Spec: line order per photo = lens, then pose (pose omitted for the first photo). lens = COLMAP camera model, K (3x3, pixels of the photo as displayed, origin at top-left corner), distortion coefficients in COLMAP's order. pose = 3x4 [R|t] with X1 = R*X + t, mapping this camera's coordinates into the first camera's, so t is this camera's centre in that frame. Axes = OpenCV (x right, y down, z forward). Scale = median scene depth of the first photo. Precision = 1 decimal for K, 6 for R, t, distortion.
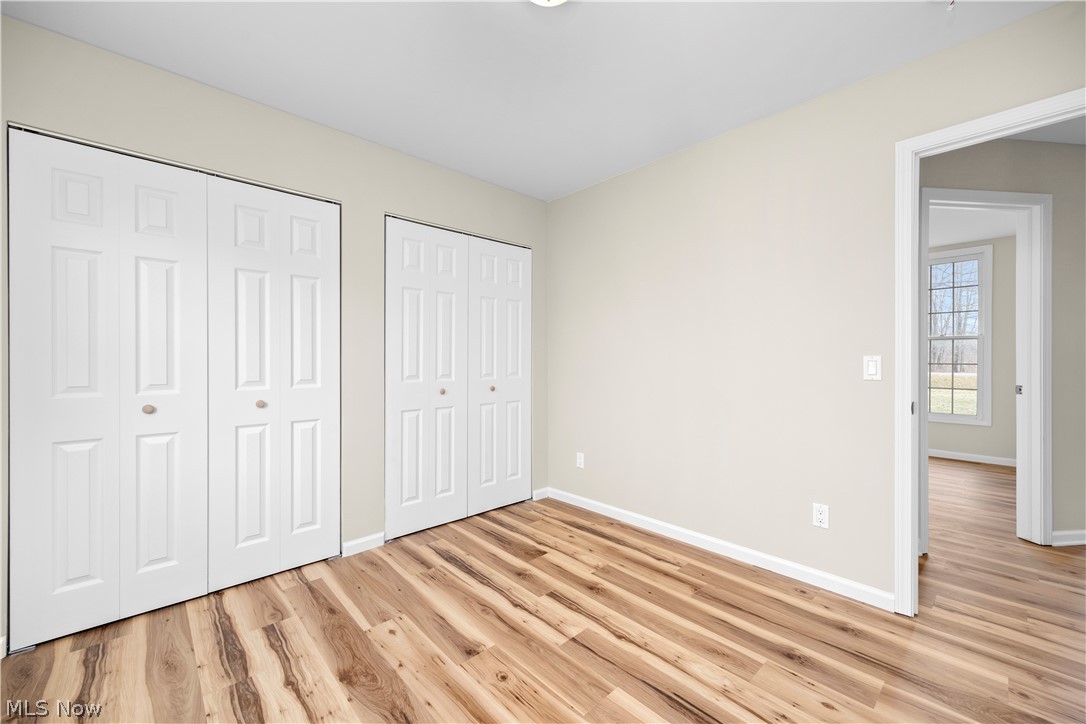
lens RADIAL K [[432.4, 0, 540.9], [0, 432.4, 360.8], [0, 0, 1]] dist [0.003522, -0.001558]
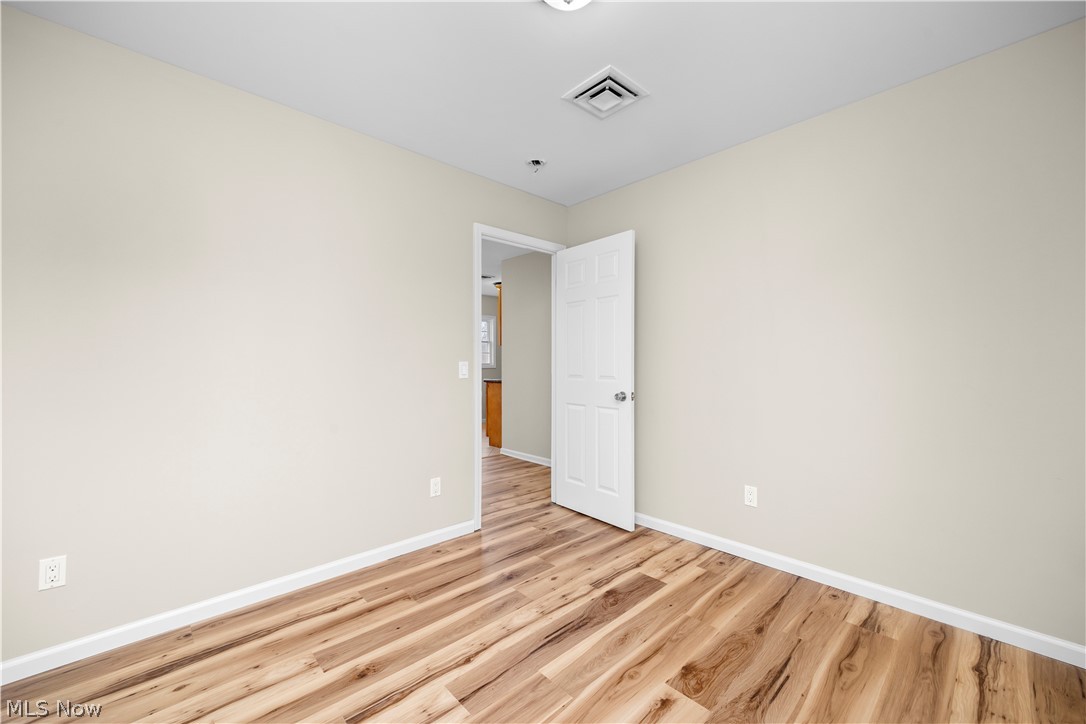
lens RADIAL K [[432.4, 0, 543.2], [0, 432.4, 352.2], [0, 0, 1]] dist [0.003522, -0.001558]
pose [[-0.013914, 0.021276, 0.999677, -0.640300], [0.004634, 0.999764, -0.021213, -0.010237], [-0.999892, 0.004337, -0.014009, 0.698685]]
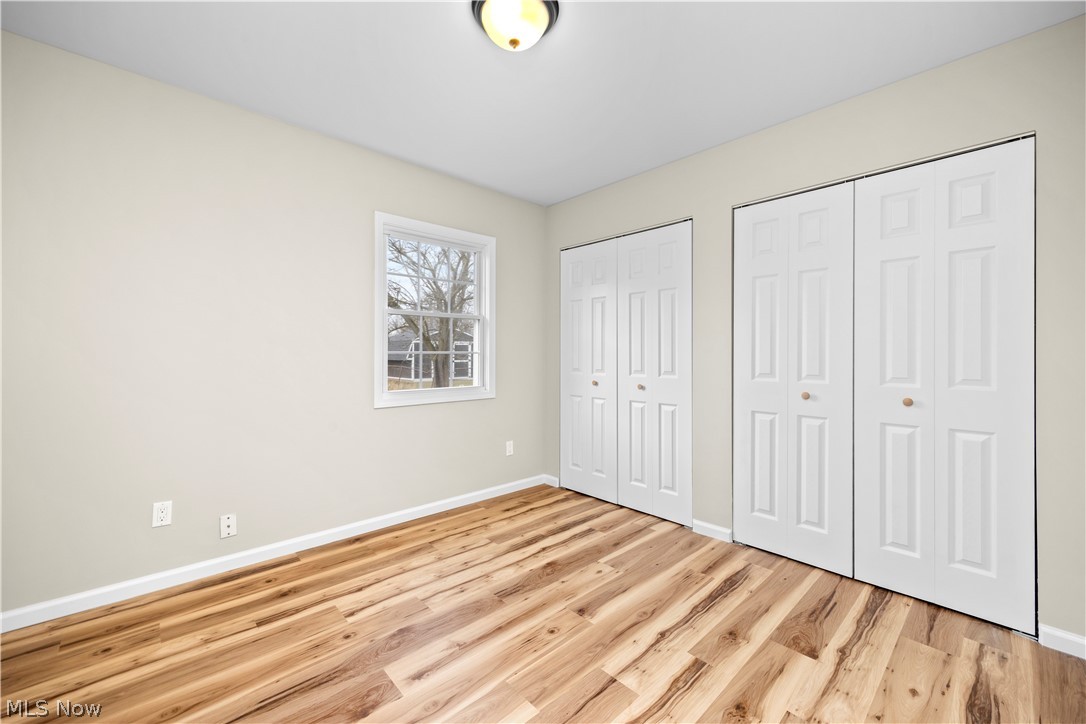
lens RADIAL K [[432.4, 0, 543.1], [0, 432.4, 353.1], [0, 0, 1]] dist [0.003522, -0.001558]
pose [[-0.003376, -0.000772, -0.999994, 0.772788], [-0.001787, 0.999998, -0.000766, -0.008295], [0.999993, 0.001784, -0.003378, 0.706699]]
